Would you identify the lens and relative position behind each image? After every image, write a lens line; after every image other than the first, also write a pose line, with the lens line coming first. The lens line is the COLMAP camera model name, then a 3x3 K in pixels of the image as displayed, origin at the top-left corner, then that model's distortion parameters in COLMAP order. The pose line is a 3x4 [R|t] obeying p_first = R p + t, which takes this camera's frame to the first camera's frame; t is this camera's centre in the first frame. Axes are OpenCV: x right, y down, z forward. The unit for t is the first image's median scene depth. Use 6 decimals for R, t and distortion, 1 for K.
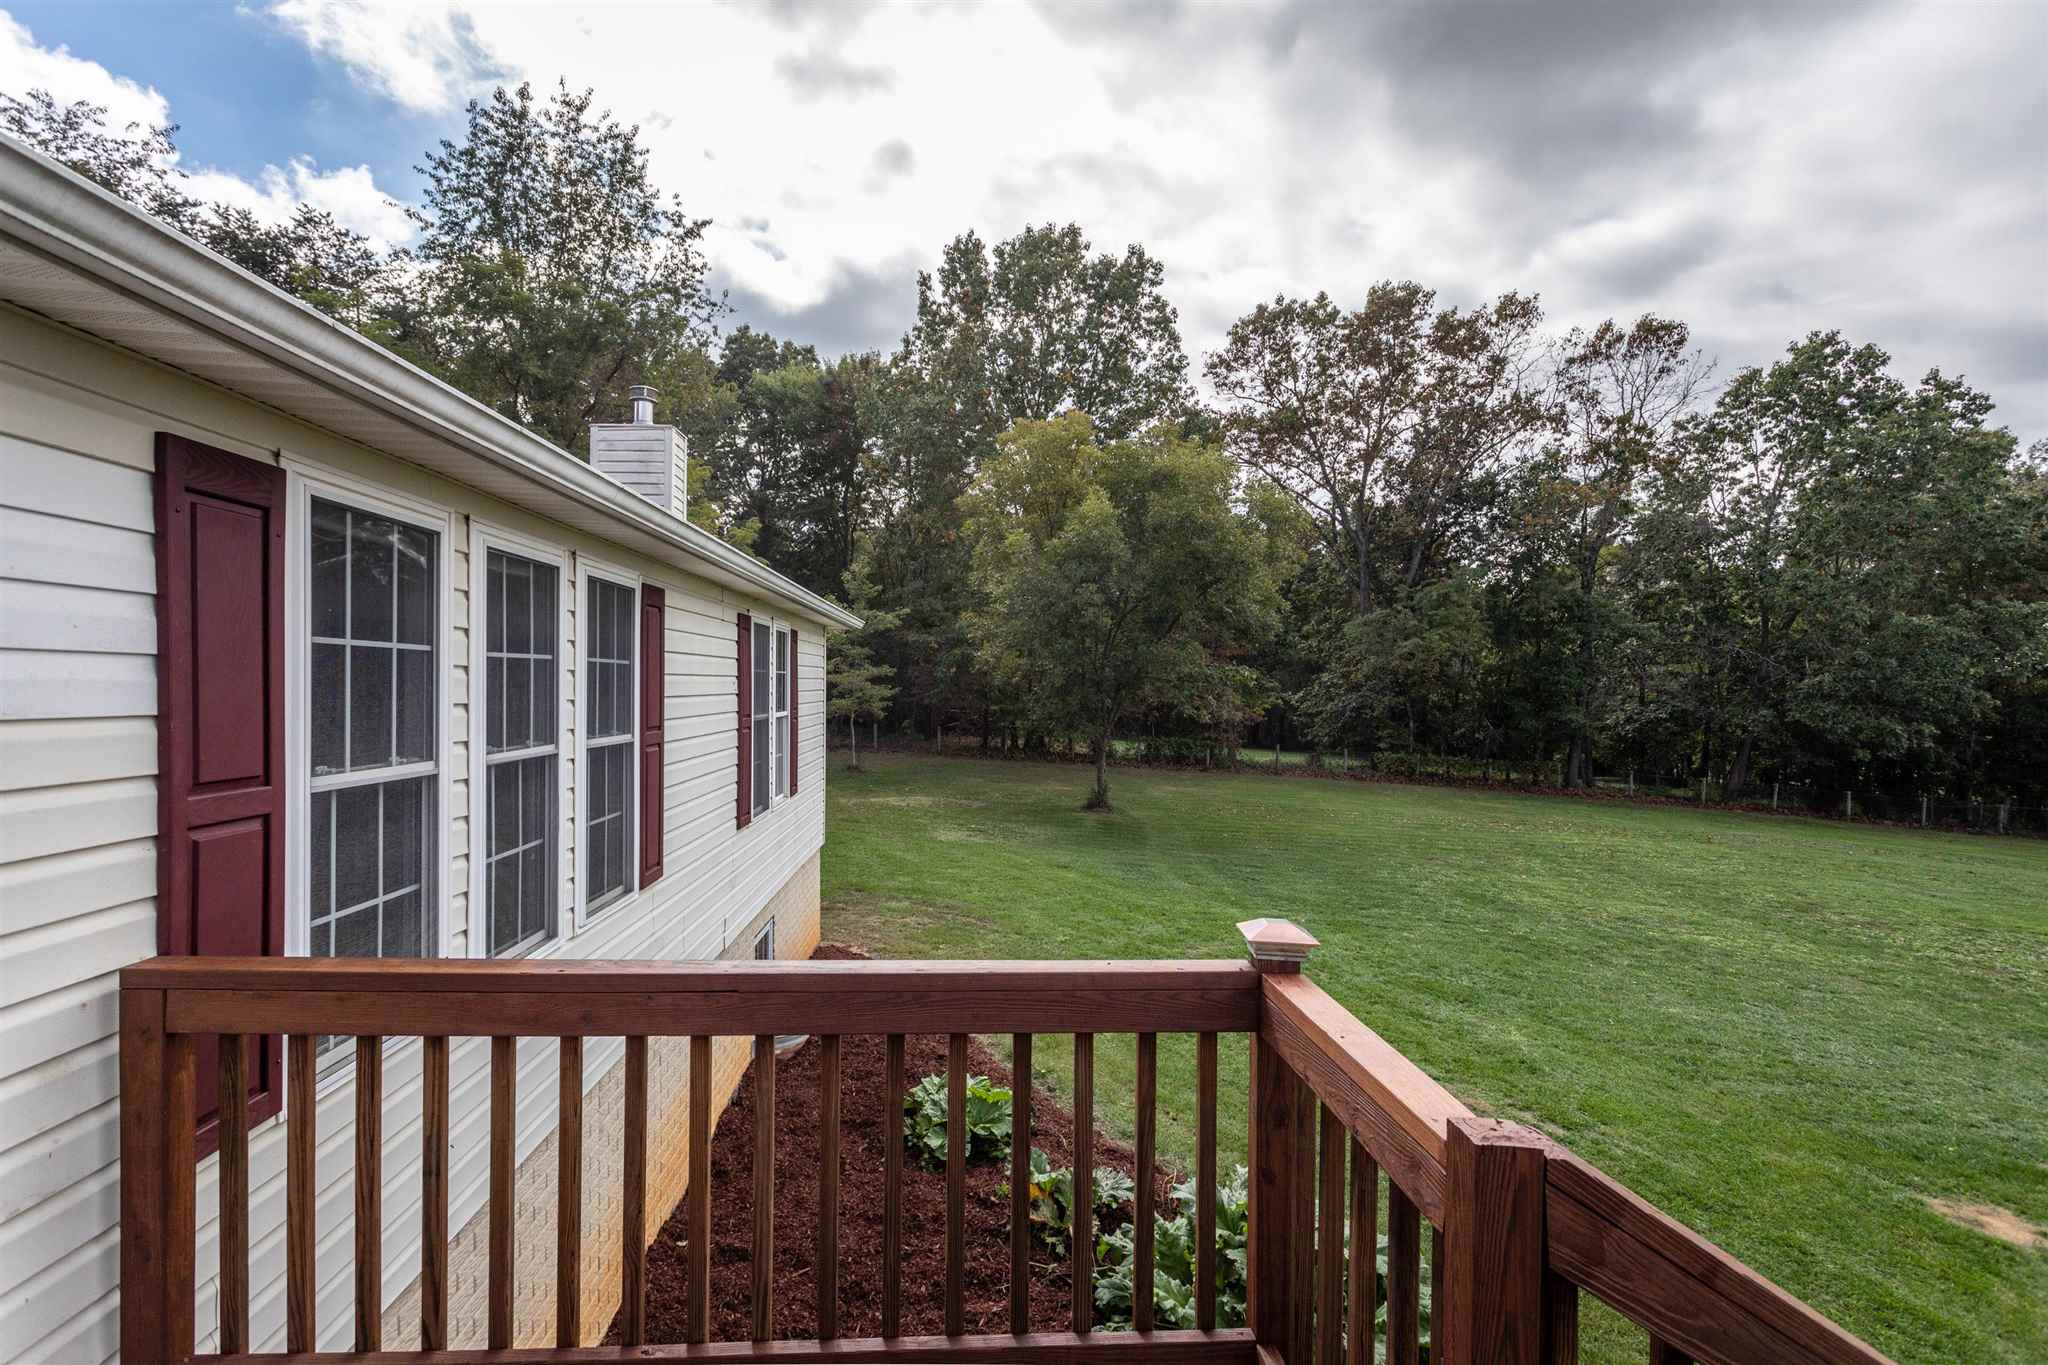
lens RADIAL K [[1000.0, 0, 1018.2], [0, 1000.0, 685.6], [0, 0, 1]] dist [0.012690, -0.000038]
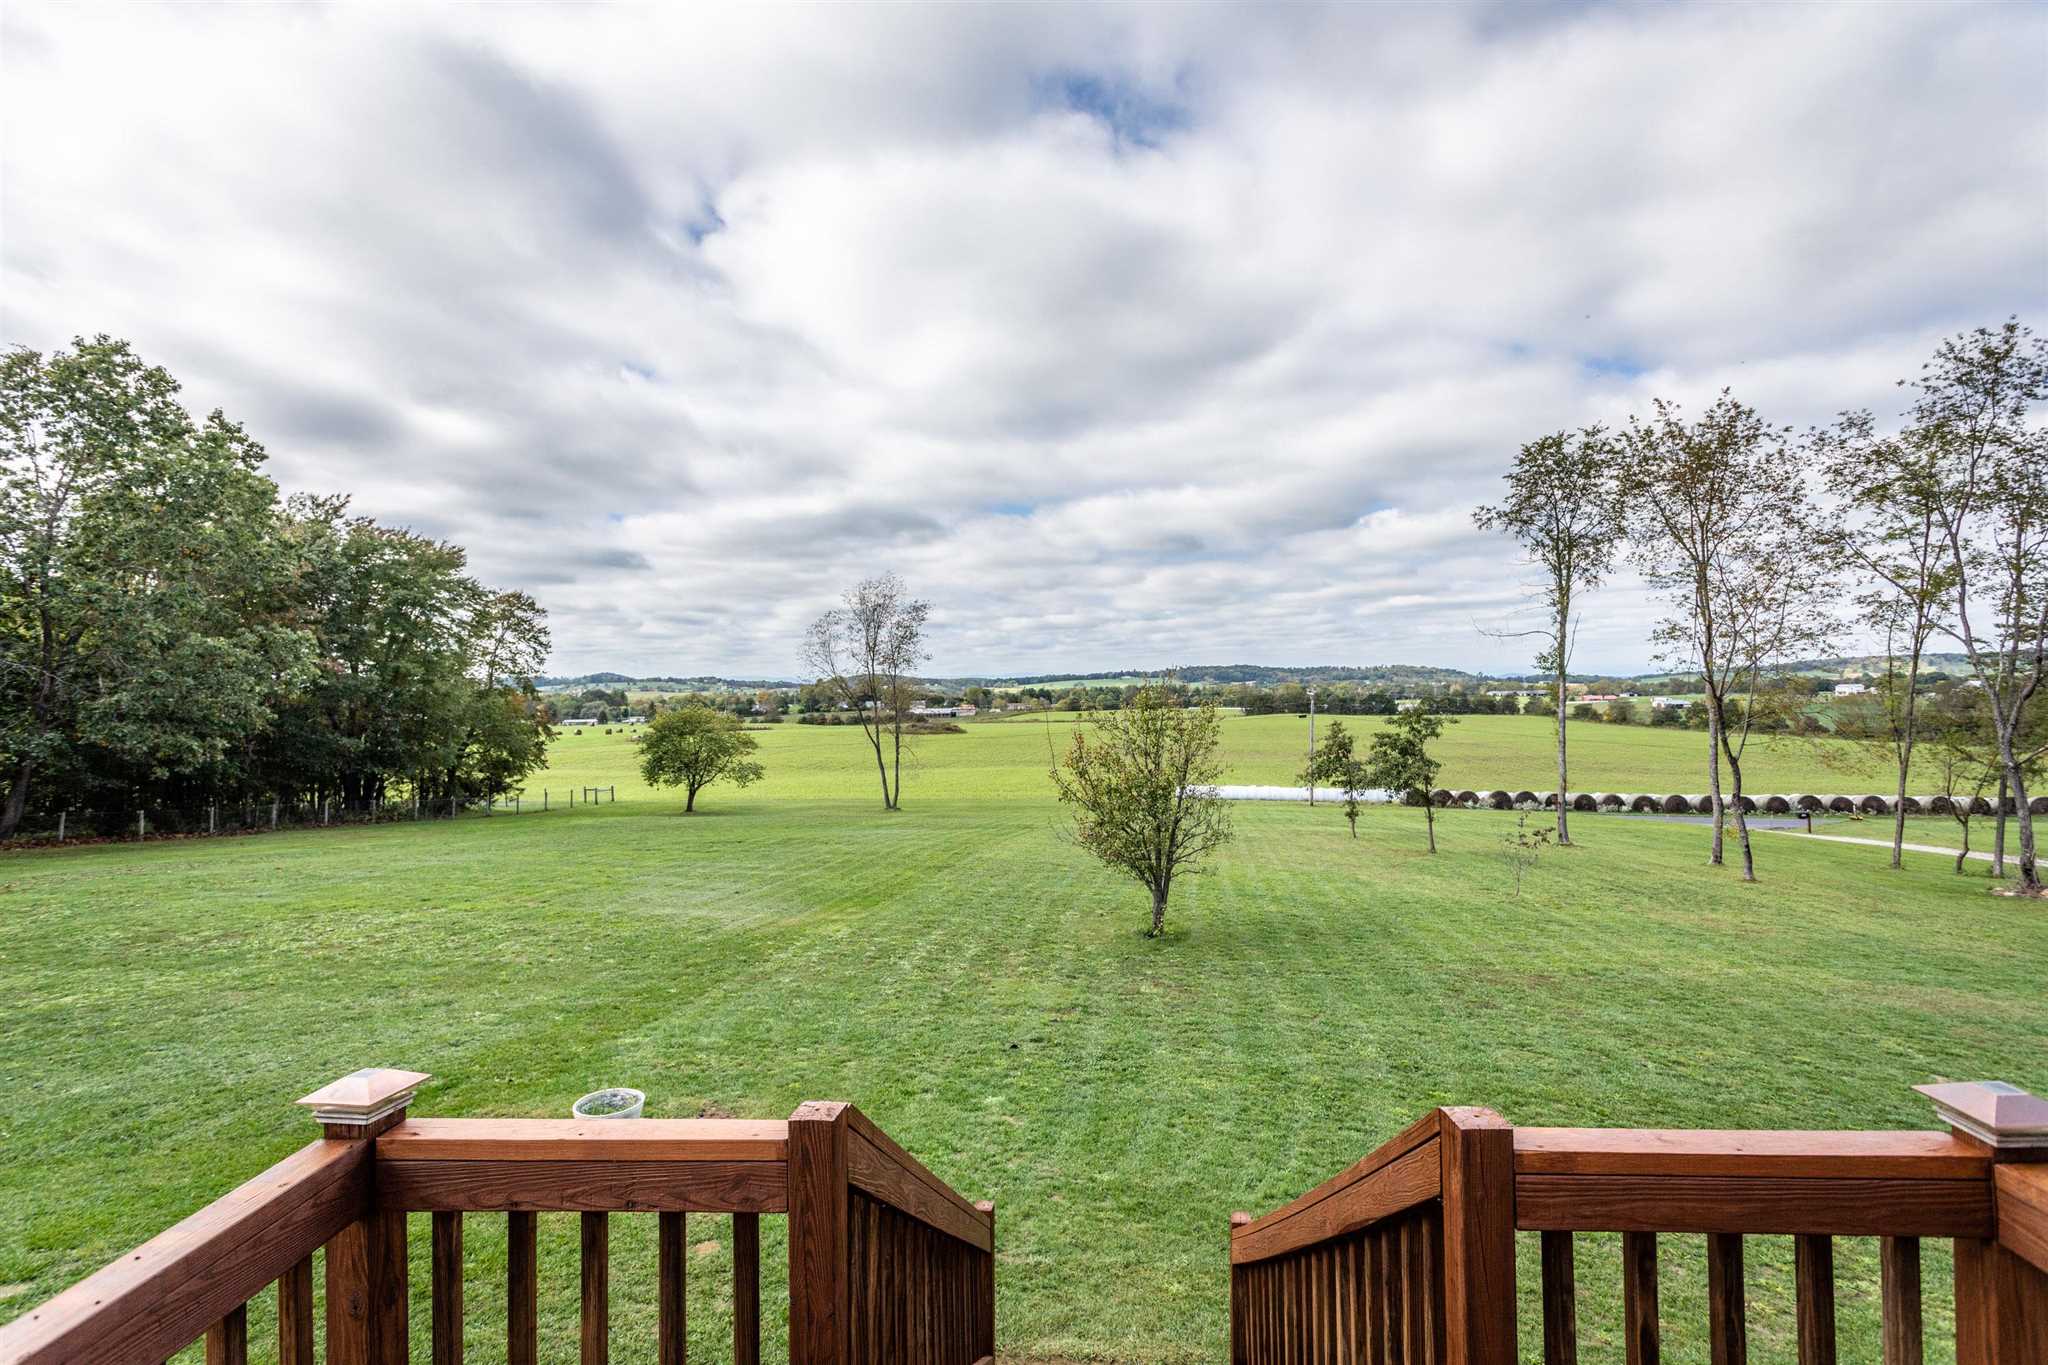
lens RADIAL K [[1000.0, 0, 1012.3], [0, 1000.0, 680.8], [0, 0, 1]] dist [0.012690, -0.000038]
pose [[0.089485, -0.001742, 0.995987, -0.092652], [0.009643, 0.999953, 0.000882, -0.016186], [-0.995942, 0.009525, 0.089497, 0.063446]]
